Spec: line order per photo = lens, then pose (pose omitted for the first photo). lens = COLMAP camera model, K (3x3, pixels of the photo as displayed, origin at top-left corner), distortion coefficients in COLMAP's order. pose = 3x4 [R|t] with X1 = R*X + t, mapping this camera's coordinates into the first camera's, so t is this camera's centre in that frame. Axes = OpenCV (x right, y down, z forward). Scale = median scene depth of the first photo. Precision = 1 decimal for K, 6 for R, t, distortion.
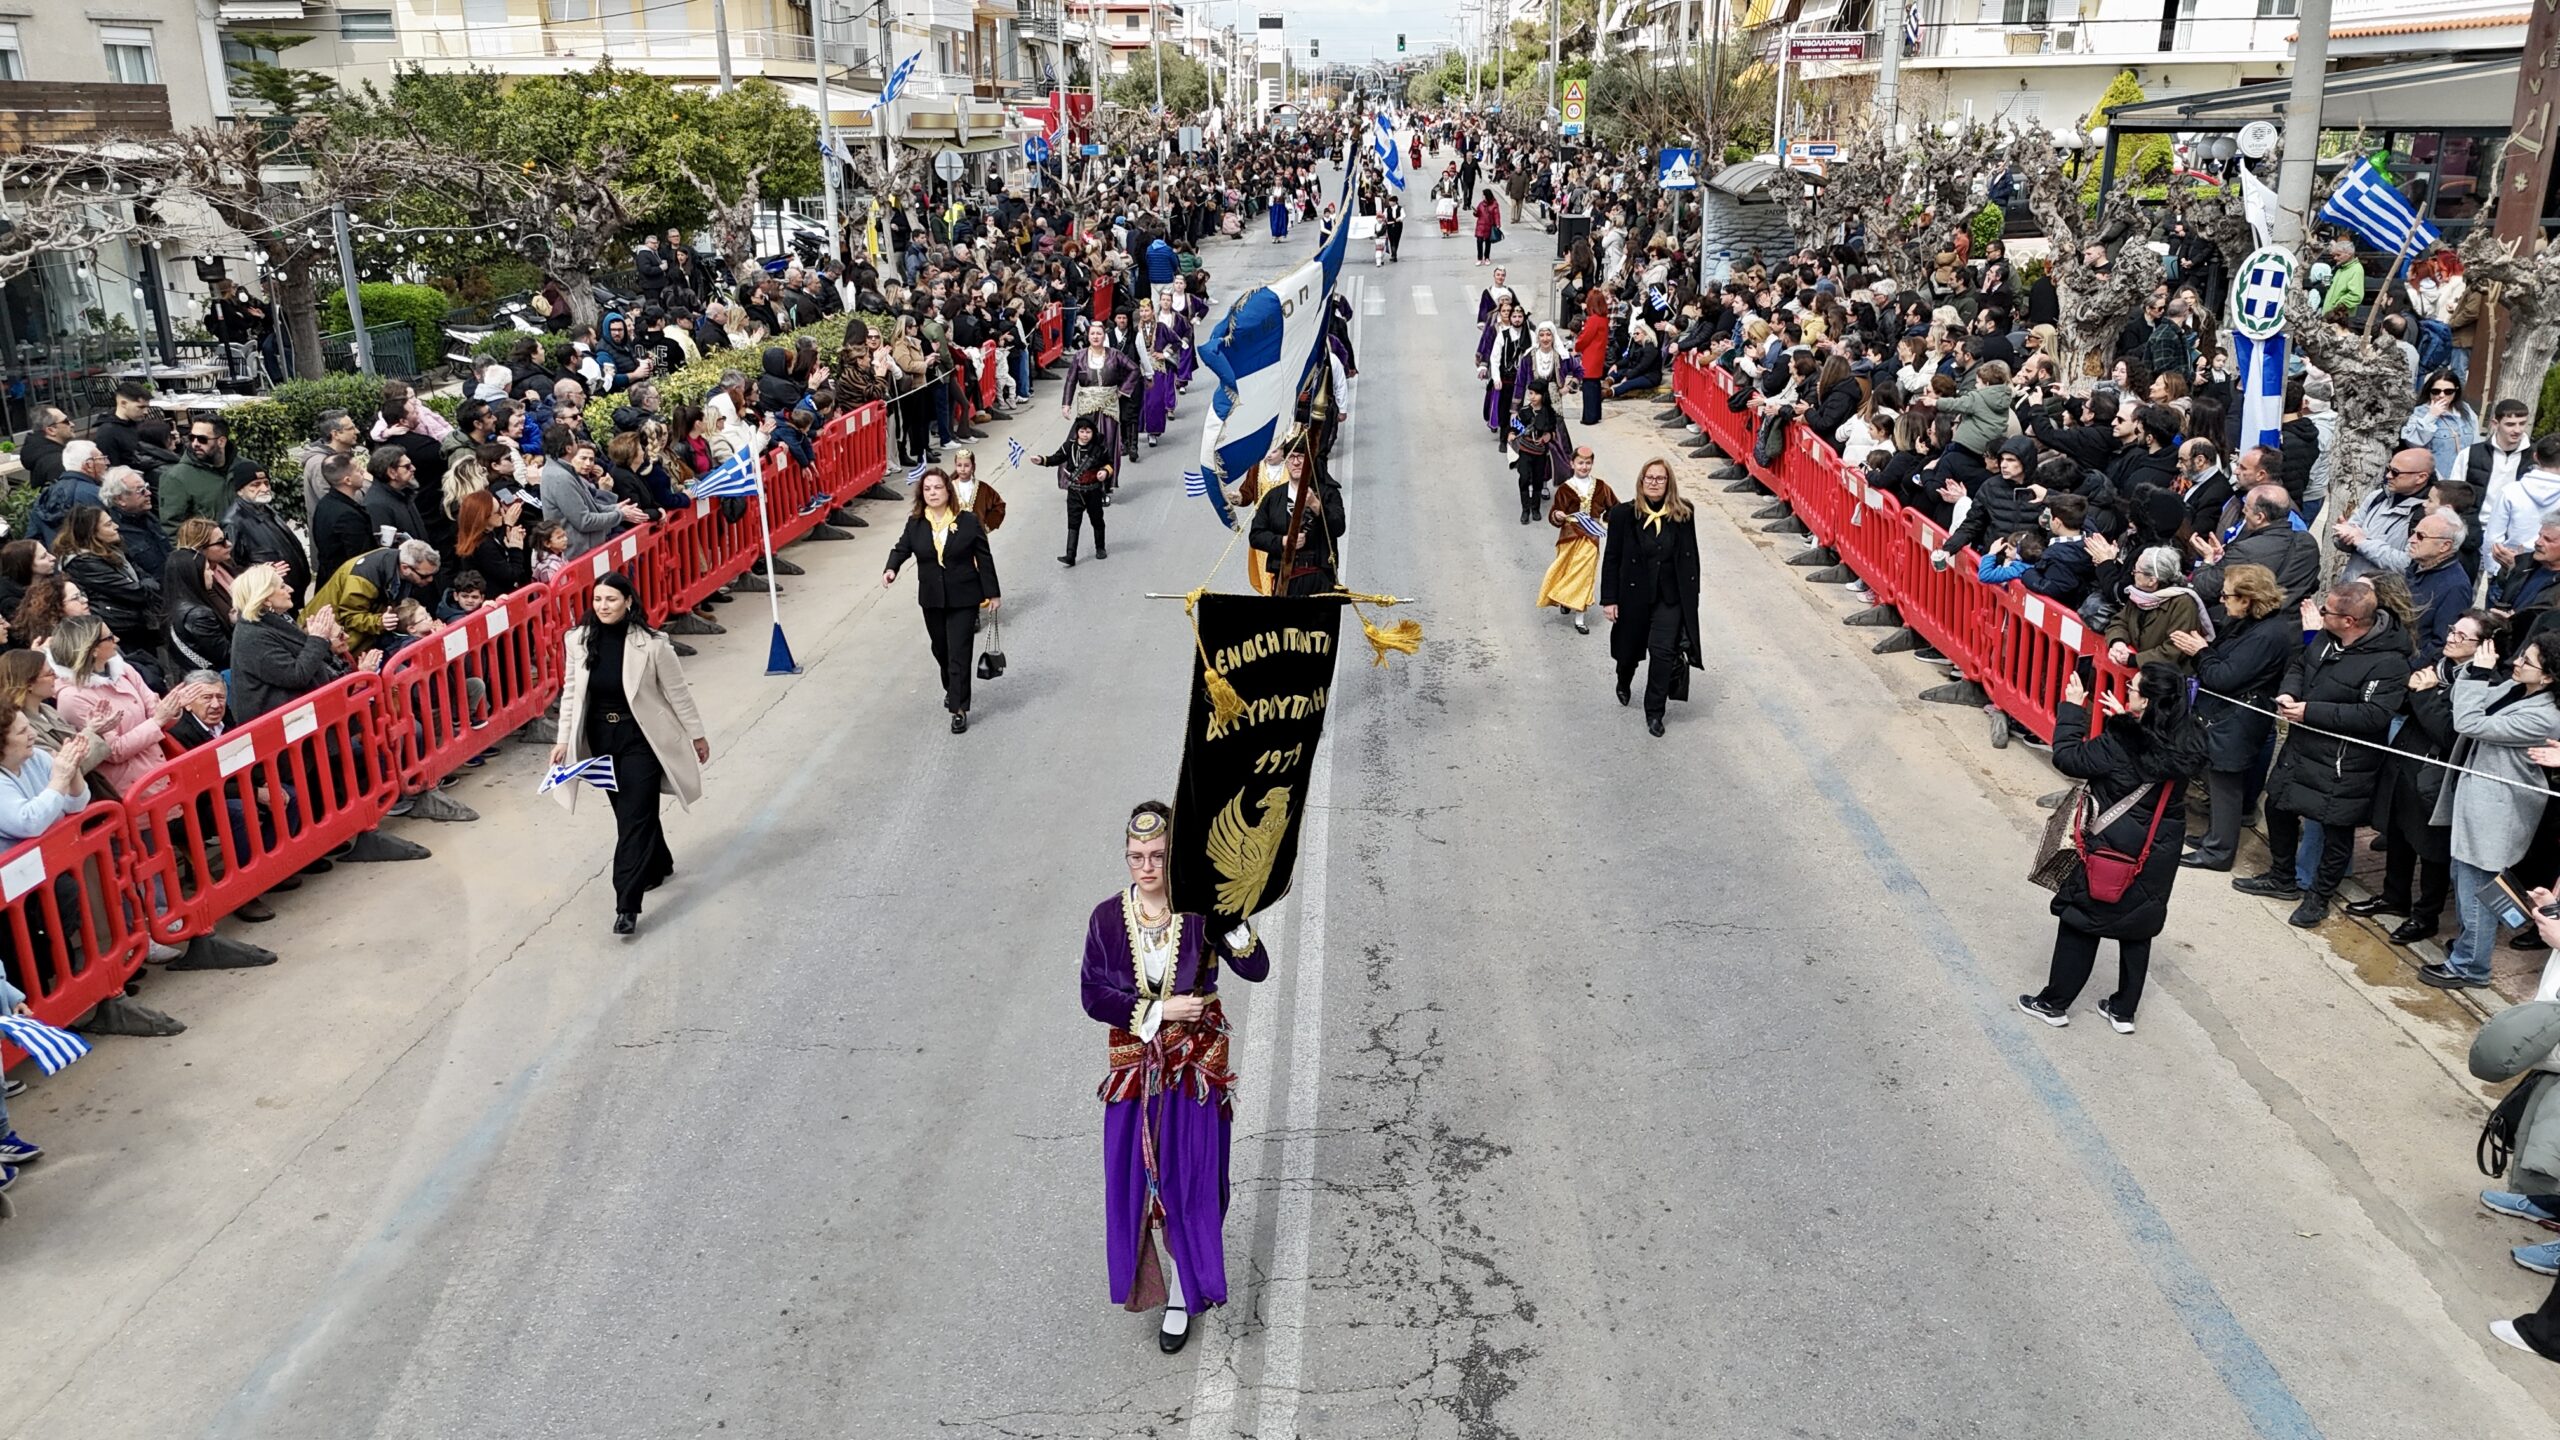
lens RADIAL K [[1882.6, 0, 1283.0], [0, 1882.6, 710.8], [0, 0, 1]] dist [0.062372, -0.055090]
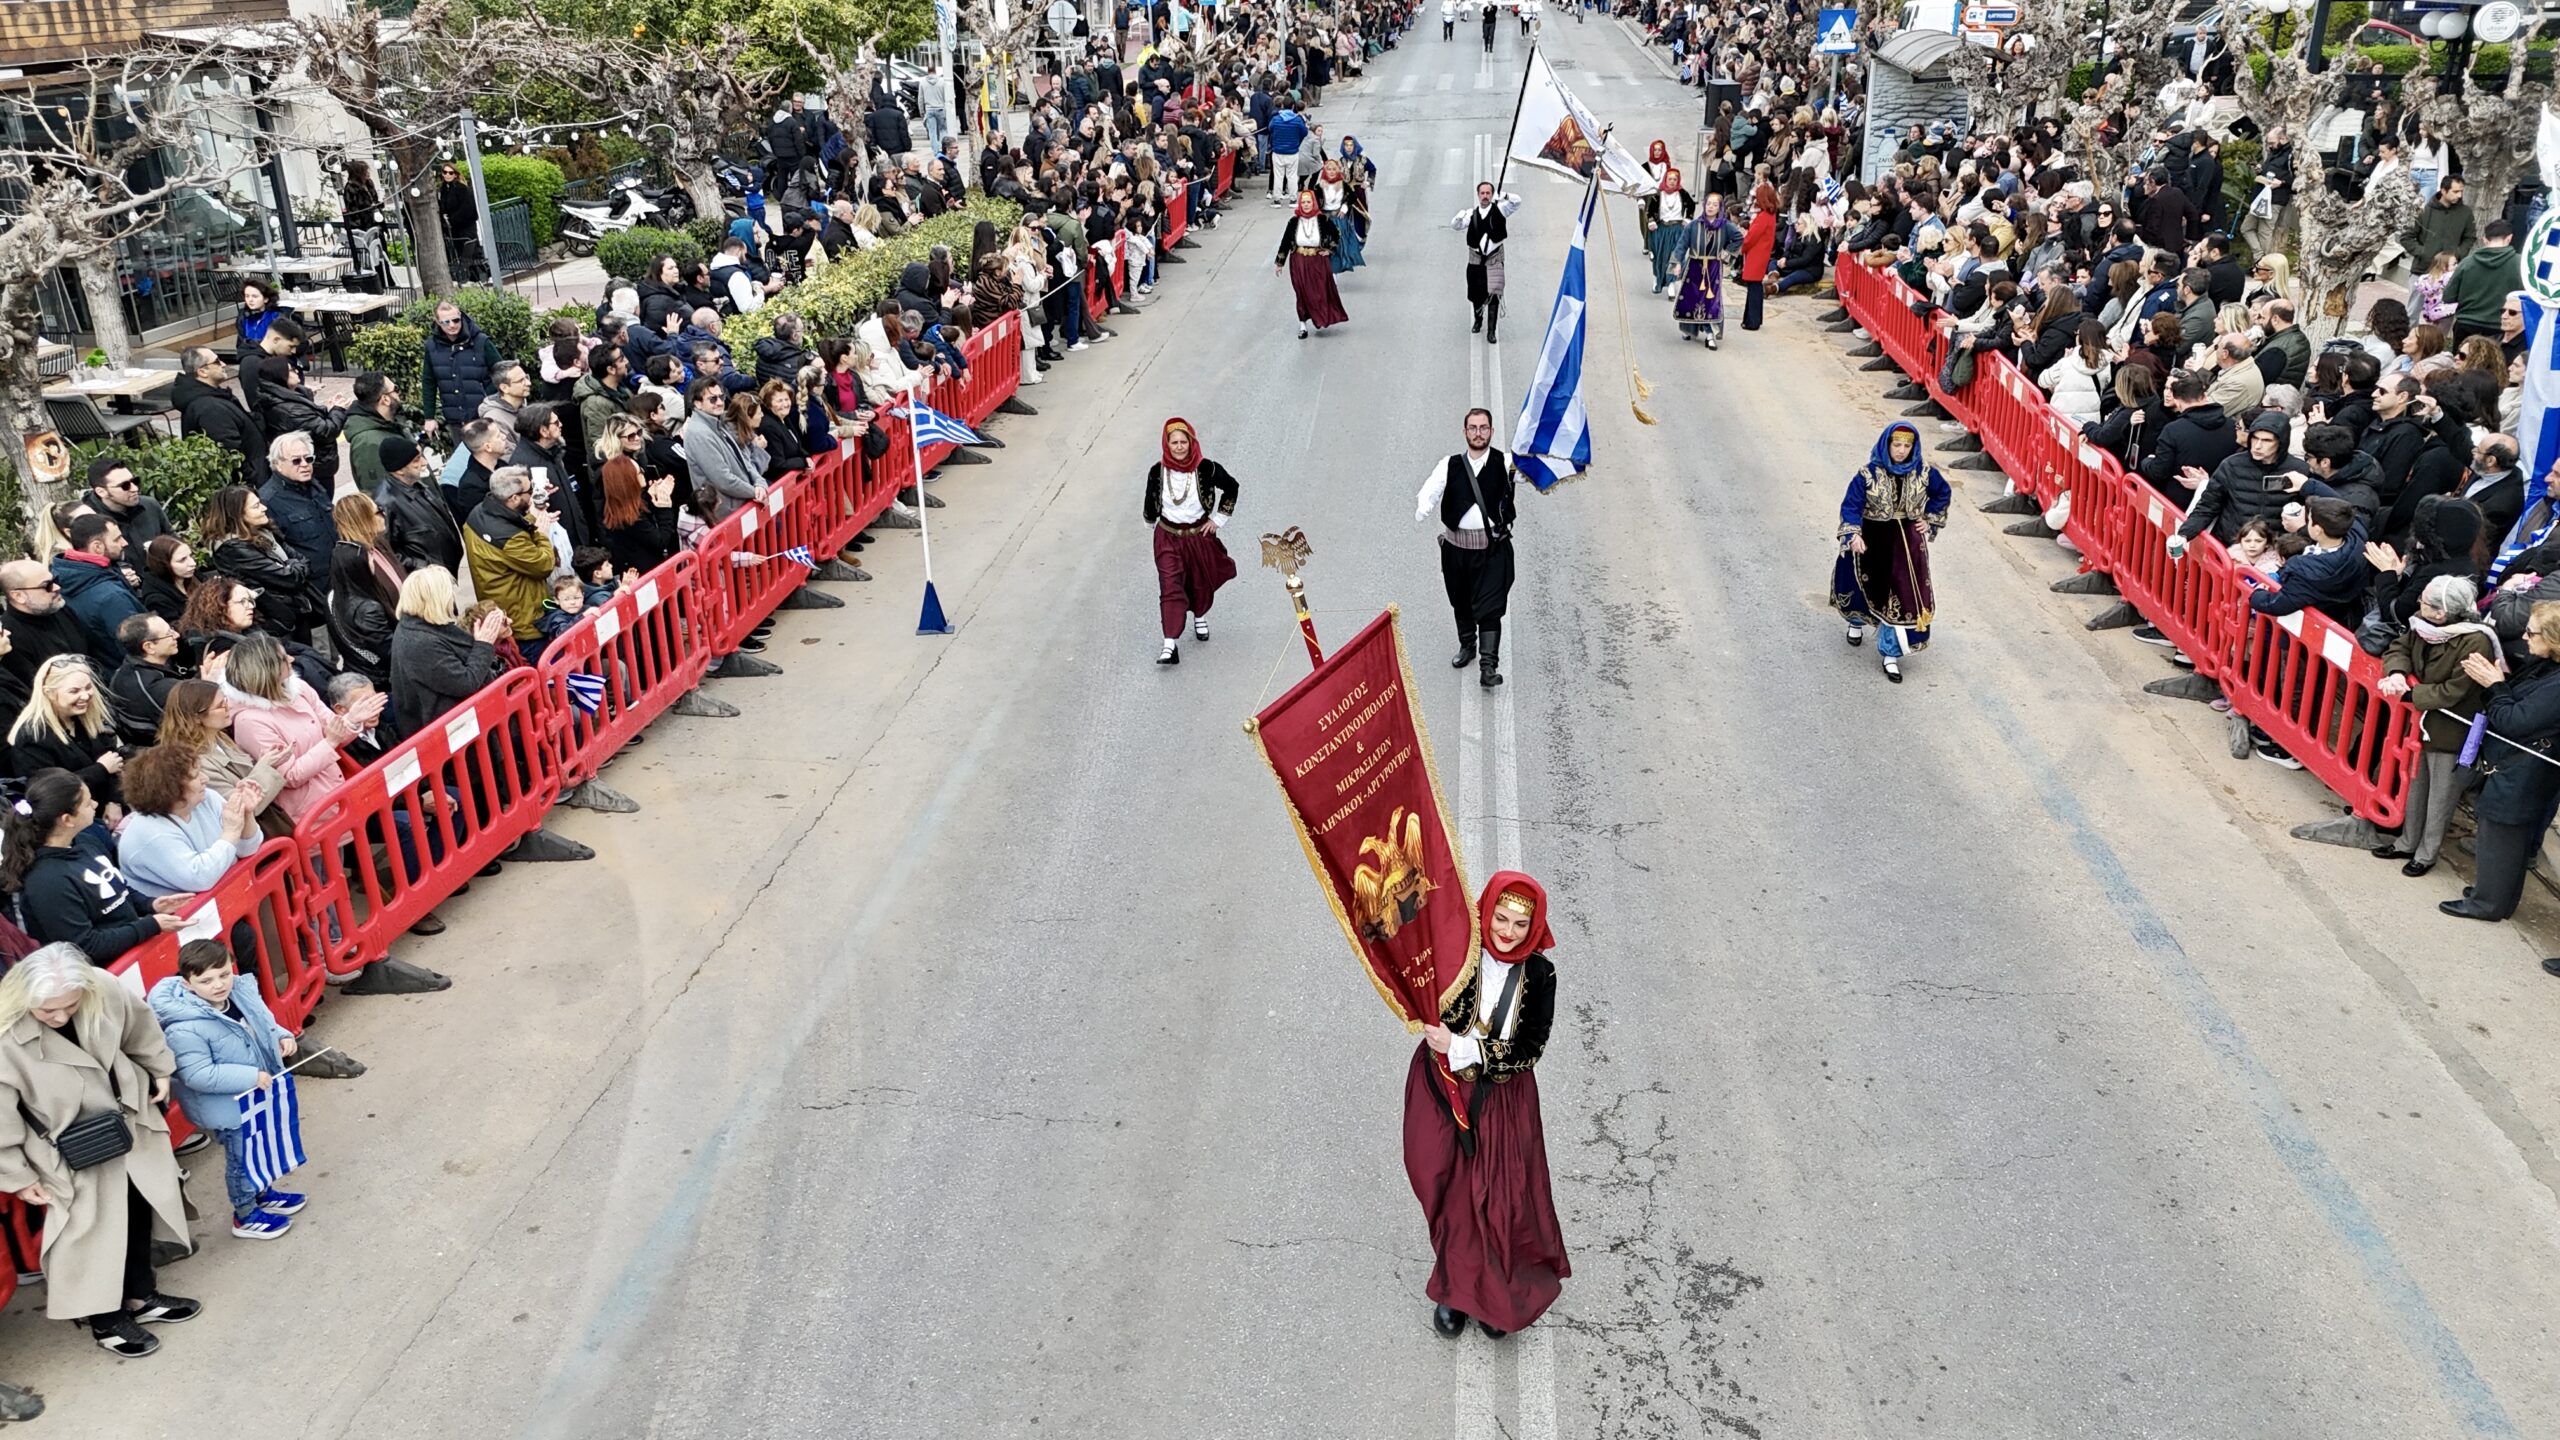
lens RADIAL K [[1882.6, 0, 1283.0], [0, 1882.6, 710.8], [0, 0, 1]] dist [0.062372, -0.055090]
pose [[0.998776, 0.018647, -0.045807, -0.026232], [-0.014627, 0.996137, 0.086584, -0.042237], [0.047245, -0.085808, 0.995191, 0.028162]]
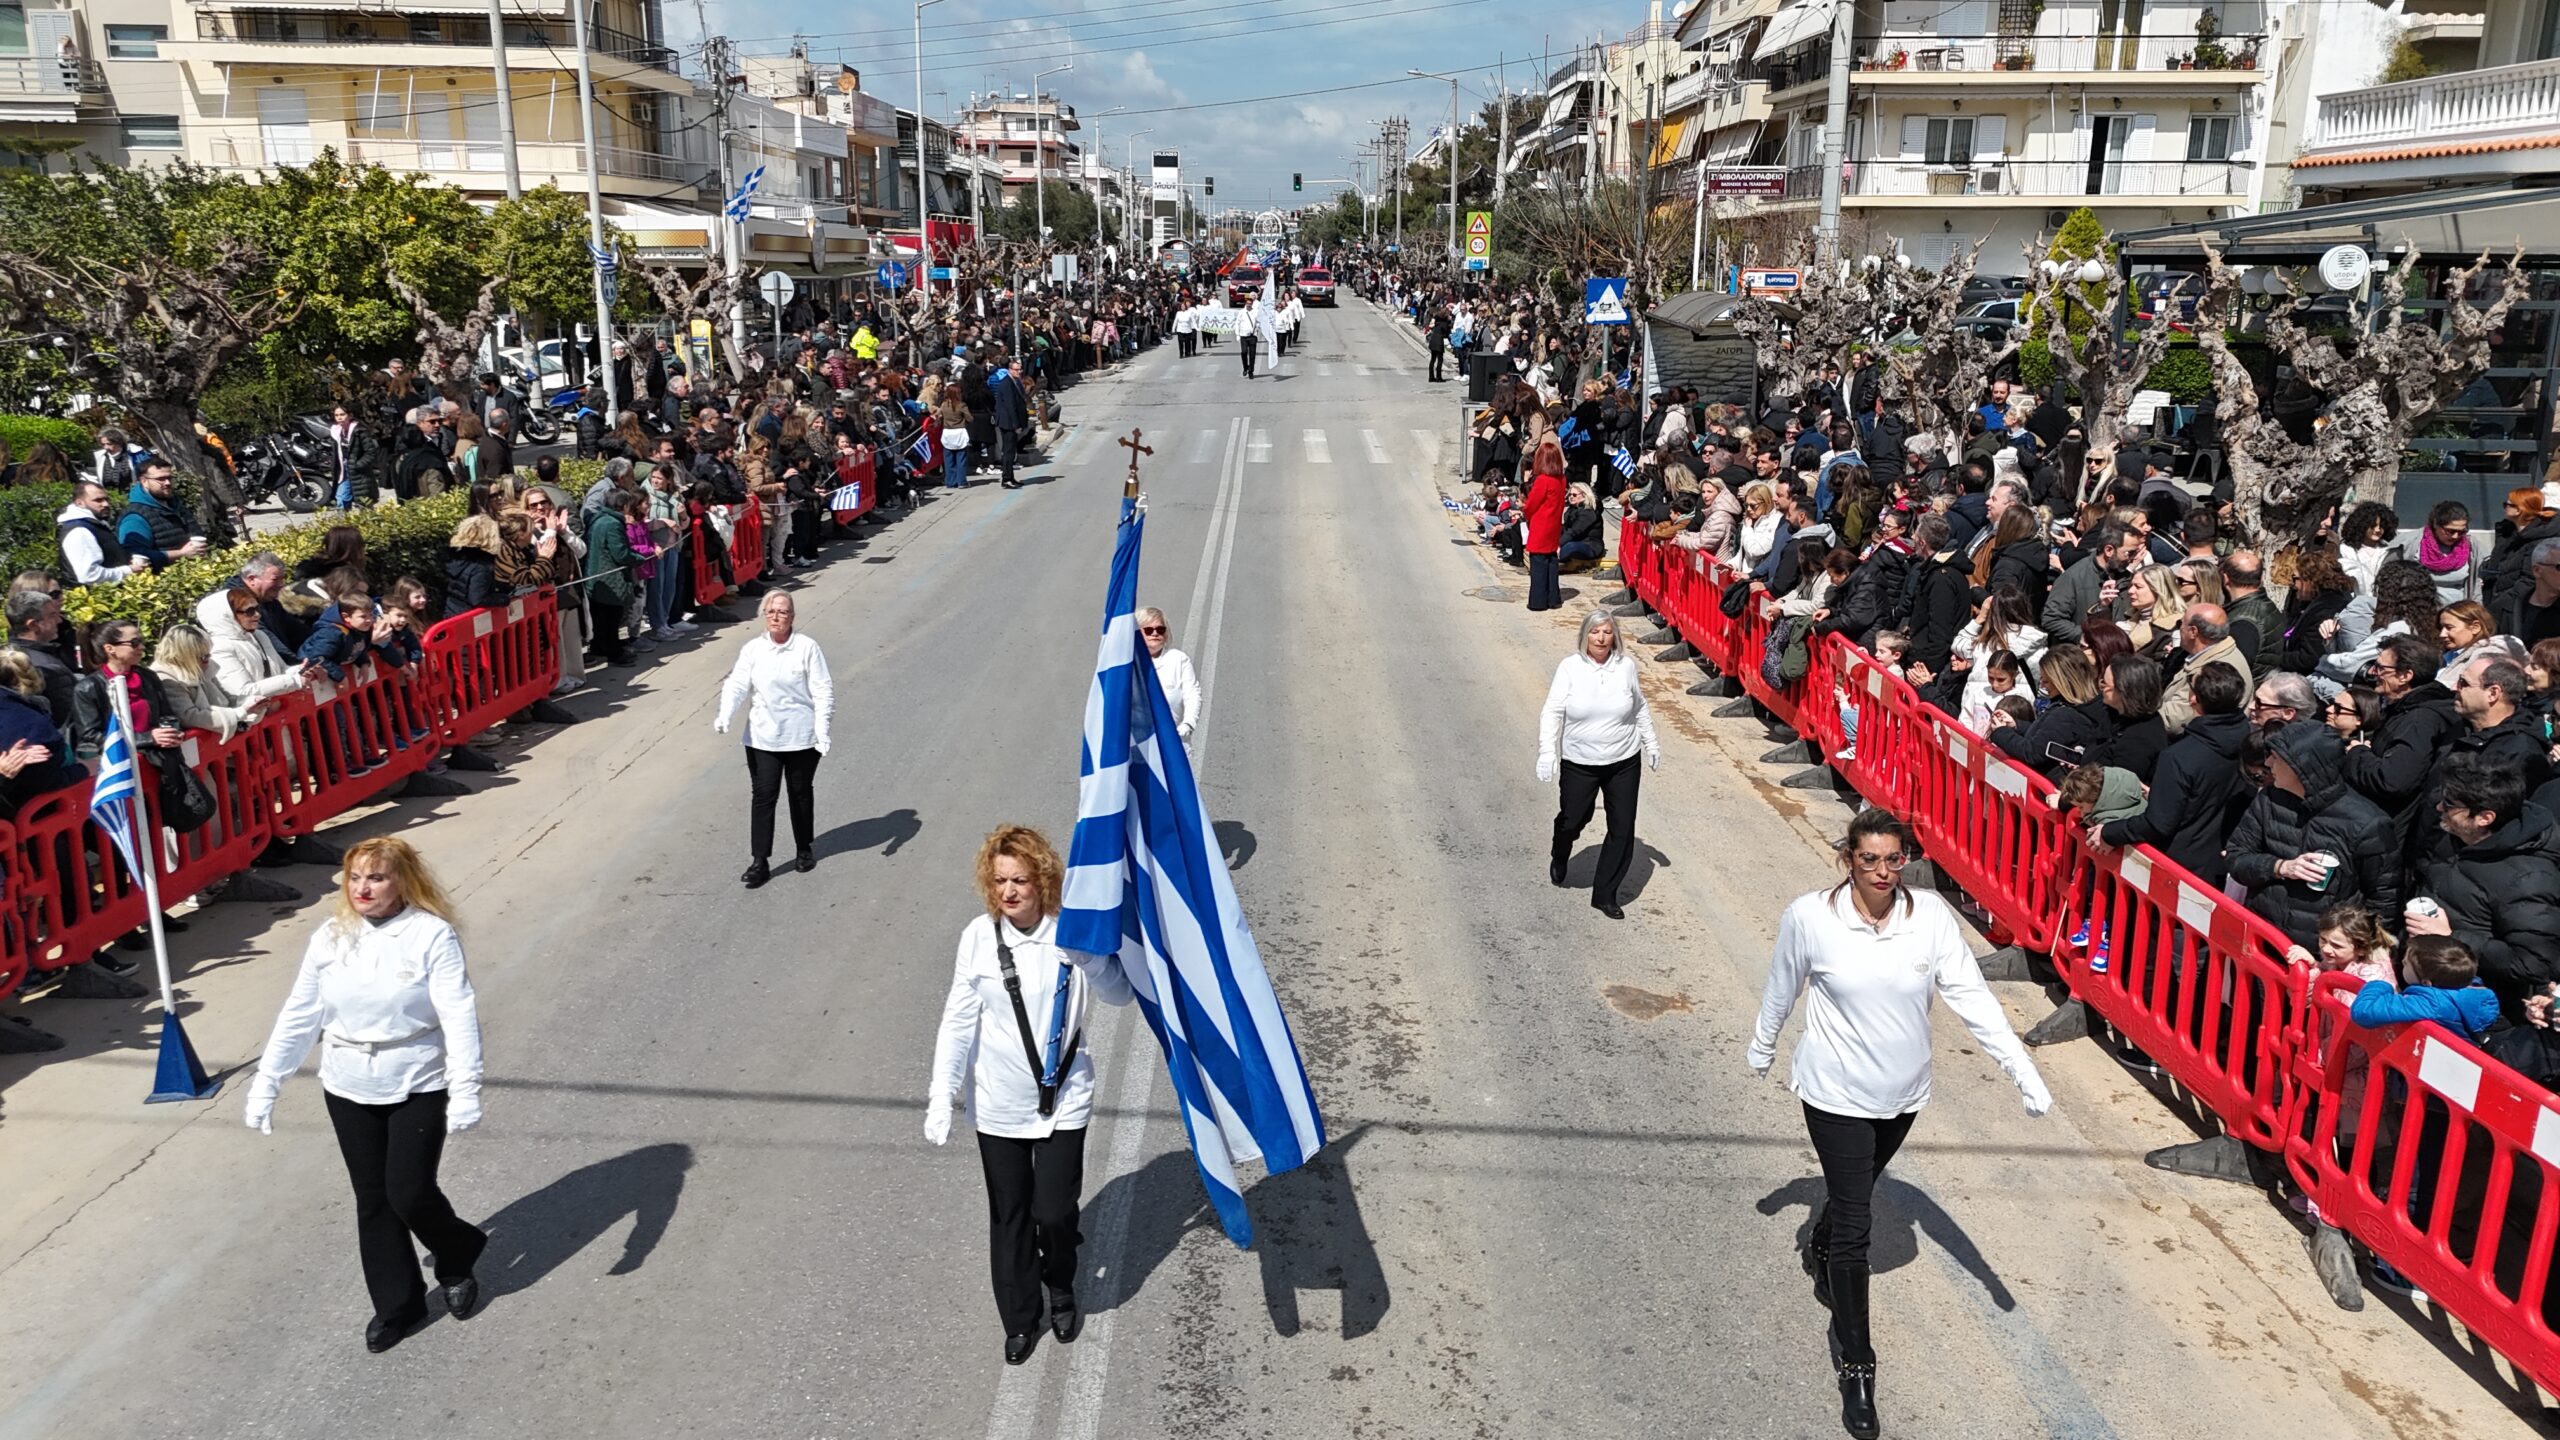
lens RADIAL K [[1872.2, 0, 1285.4], [0, 1872.2, 725.7], [0, 0, 1]] dist [0.063181, -0.052447]
pose [[0.998556, 0.001901, 0.053680, 0.024652], [0.001402, 0.998111, -0.061416, -0.061434], [-0.053696, 0.061403, 0.996668, 0.252188]]
